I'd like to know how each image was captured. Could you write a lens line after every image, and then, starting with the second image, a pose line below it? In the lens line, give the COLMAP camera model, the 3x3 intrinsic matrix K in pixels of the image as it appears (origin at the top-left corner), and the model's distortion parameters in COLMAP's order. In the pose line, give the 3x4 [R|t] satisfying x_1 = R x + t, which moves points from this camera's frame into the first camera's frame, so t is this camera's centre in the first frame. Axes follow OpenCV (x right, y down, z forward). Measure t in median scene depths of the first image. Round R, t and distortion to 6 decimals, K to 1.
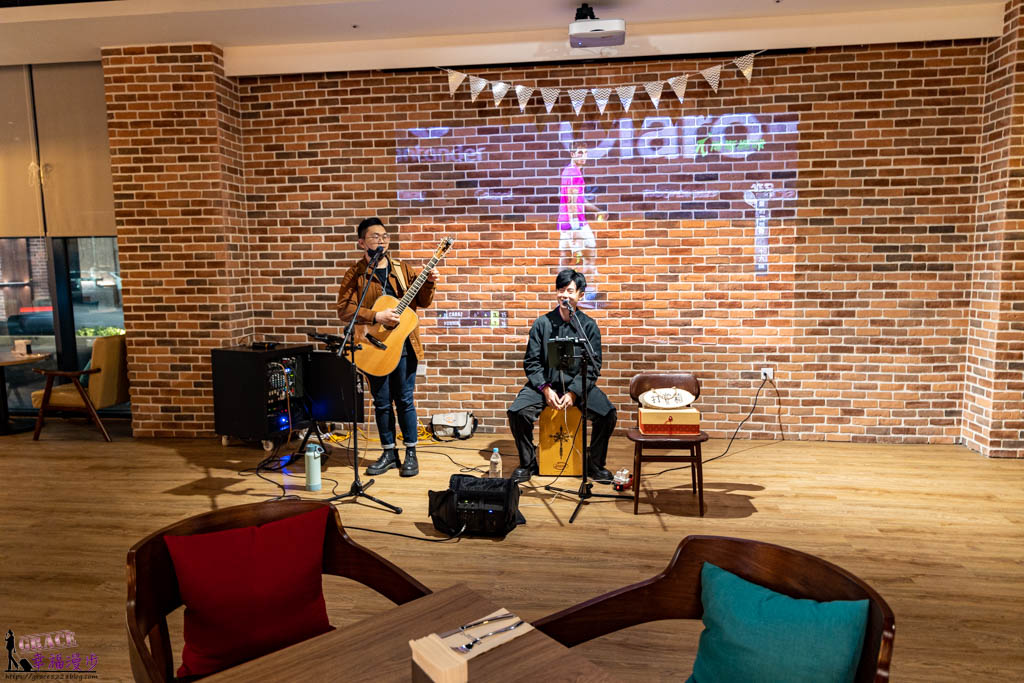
lens RADIAL K [[700.4, 0, 512.7], [0, 700.4, 347.0], [0, 0, 1]] dist [0.005304, 0.000704]
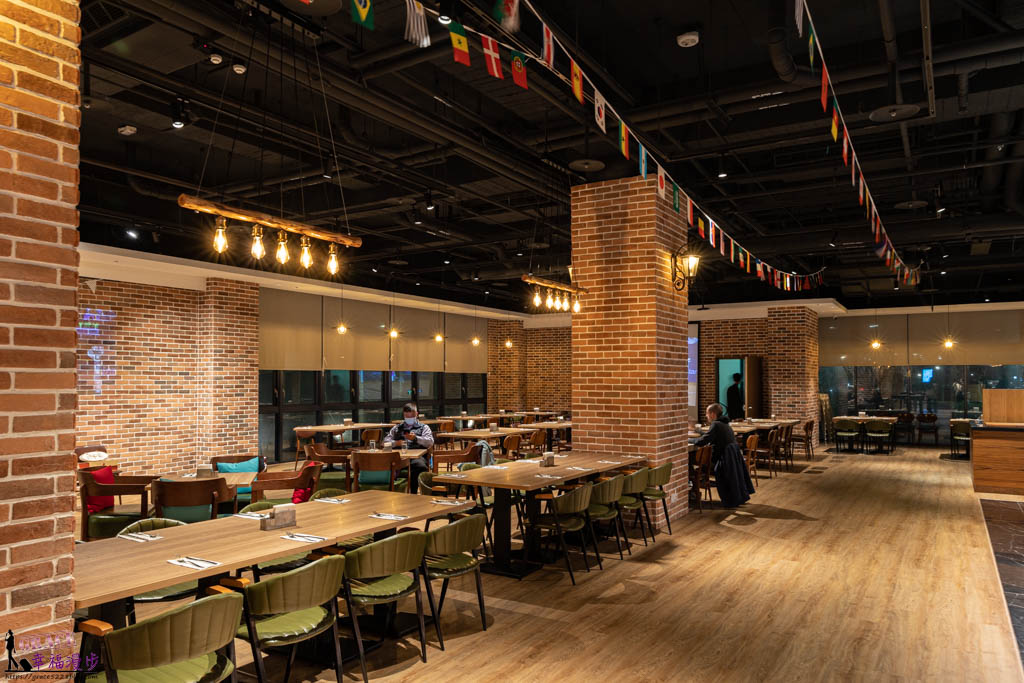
lens RADIAL K [[700.4, 0, 512.7], [0, 700.4, 347.0], [0, 0, 1]] dist [0.005304, 0.000704]
pose [[0.419709, 0.057123, 0.905860, -0.844028], [0.107415, 0.987879, -0.112063, 0.090070], [-0.901281, 0.144336, 0.408486, -0.721794]]
